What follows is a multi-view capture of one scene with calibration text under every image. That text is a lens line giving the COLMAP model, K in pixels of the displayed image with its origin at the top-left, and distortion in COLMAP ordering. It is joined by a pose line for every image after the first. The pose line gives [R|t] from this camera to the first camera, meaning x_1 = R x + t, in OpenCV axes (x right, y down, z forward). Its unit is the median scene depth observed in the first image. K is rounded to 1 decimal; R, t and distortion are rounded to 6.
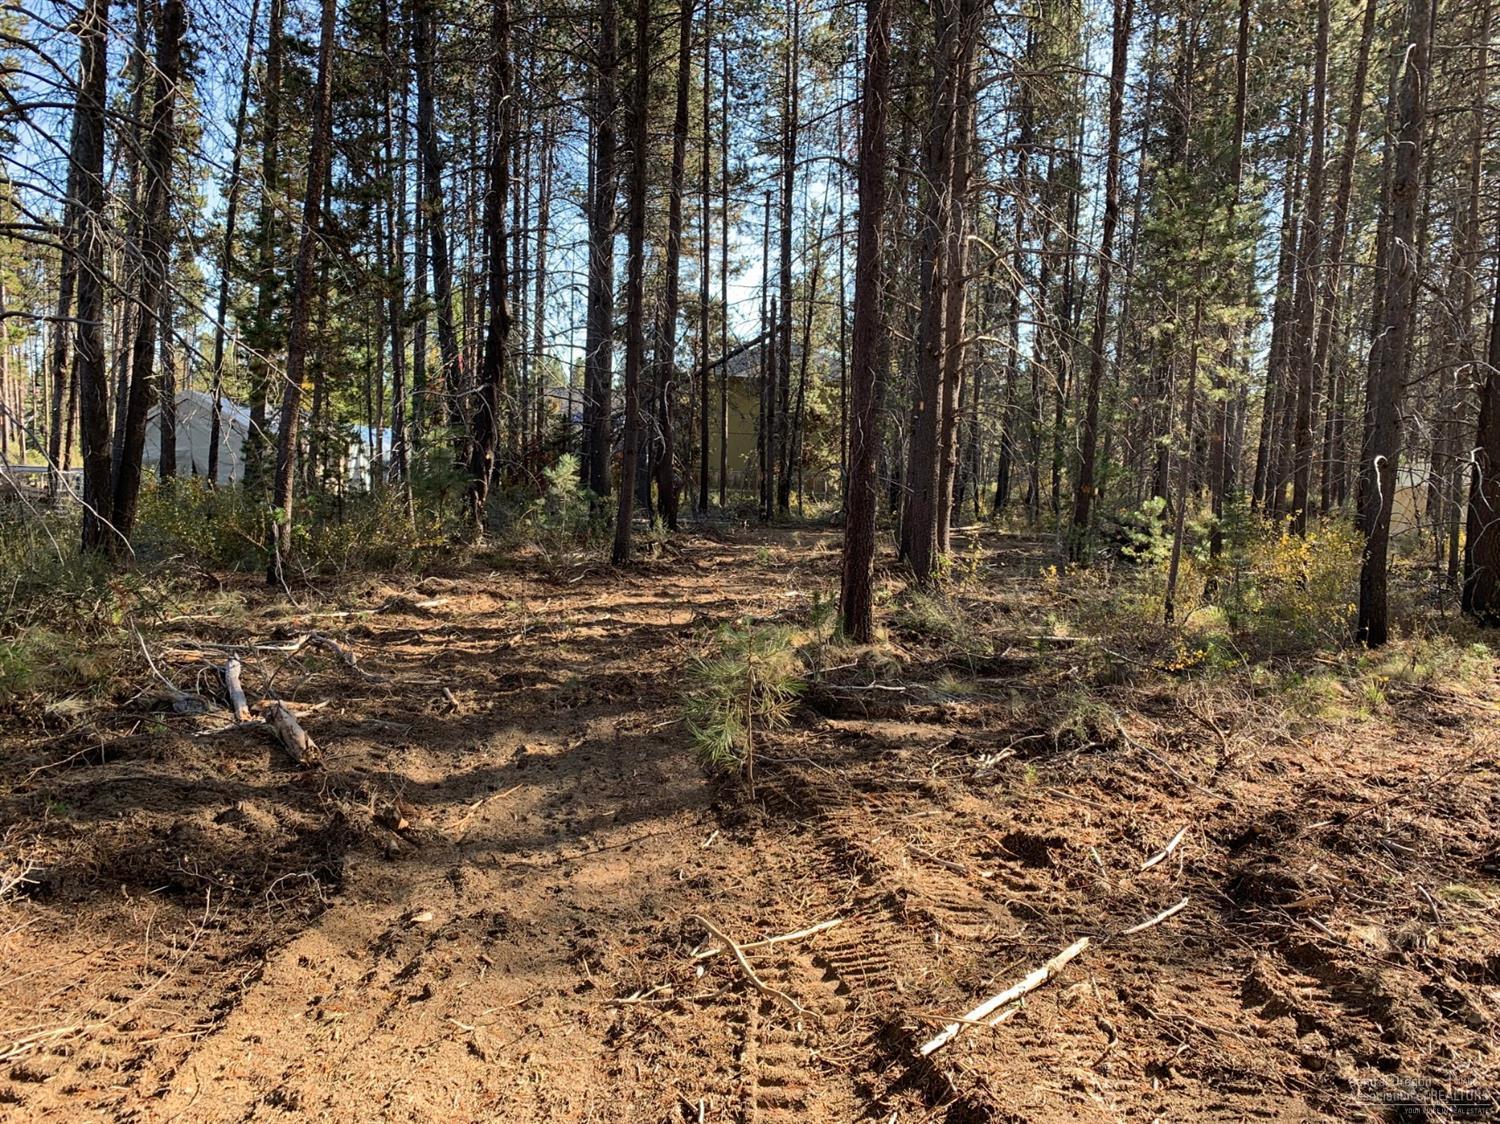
lens RADIAL K [[1140.8, 0, 749.6], [0, 1140.8, 558.7], [0, 0, 1]] dist [0.047490, -0.055616]
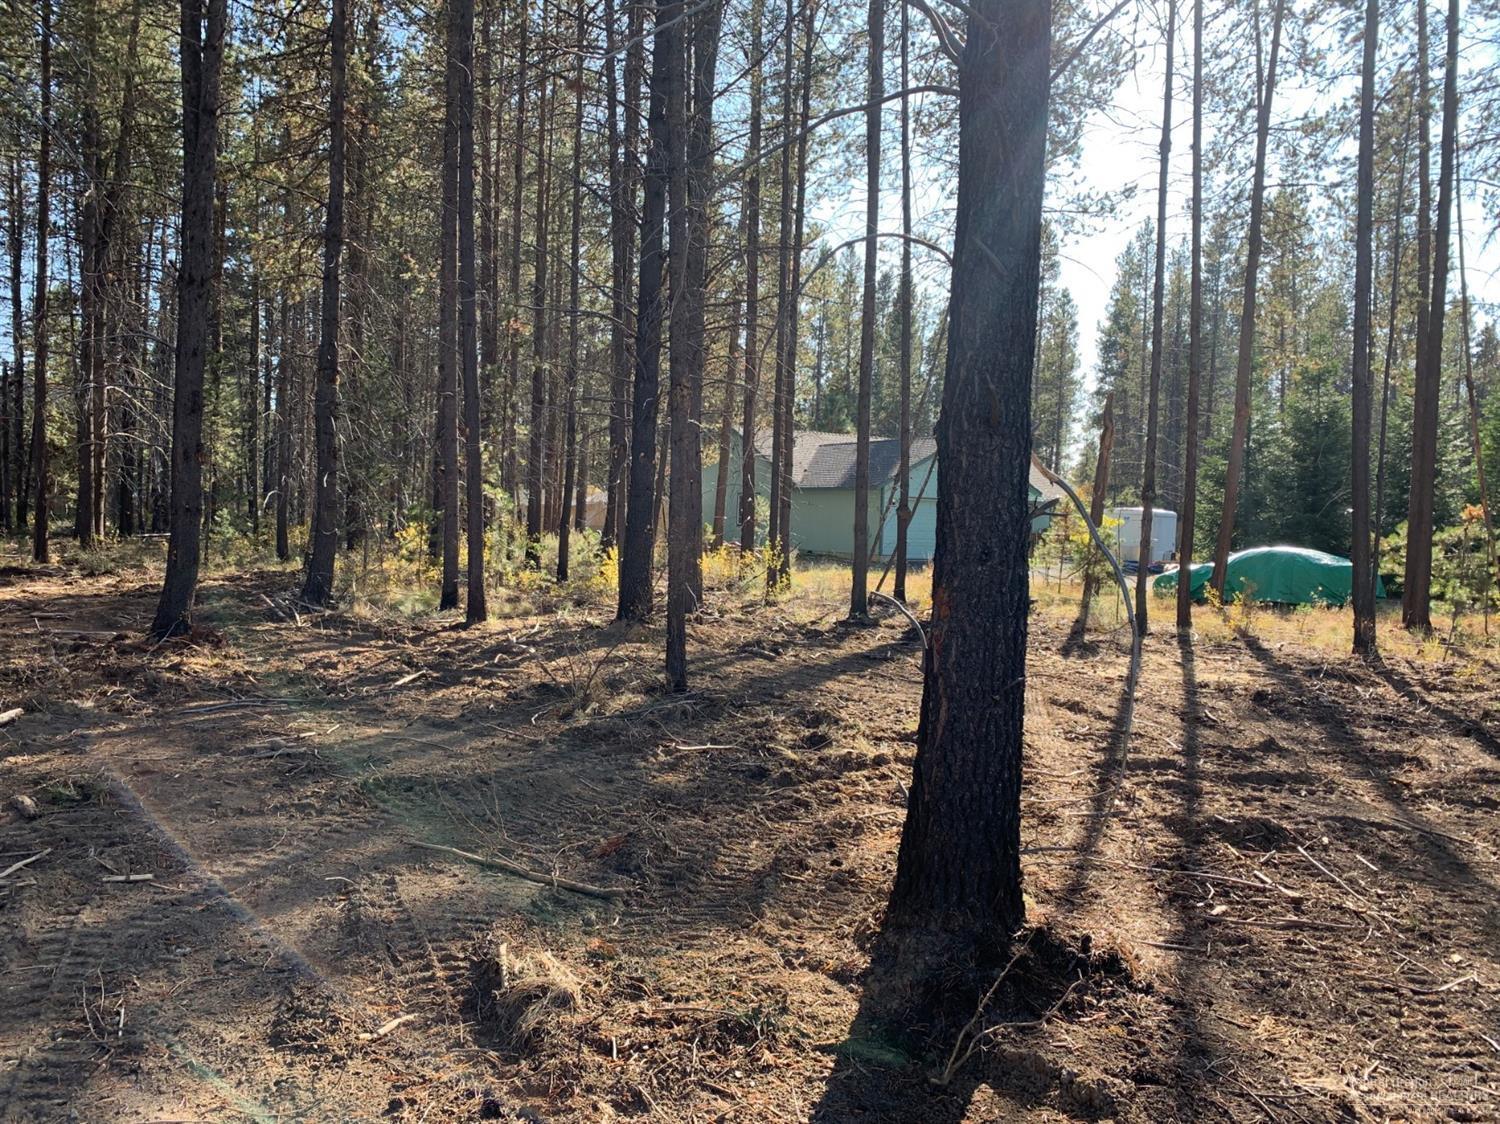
lens RADIAL K [[1140.8, 0, 742.6], [0, 1140.8, 556.3], [0, 0, 1]] dist [0.047490, -0.055616]
pose [[0.837752, -0.035192, 0.544916, 0.000122], [0.045285, 0.998961, -0.005107, 0.030840], [-0.544170, 0.028955, 0.838475, -0.451503]]
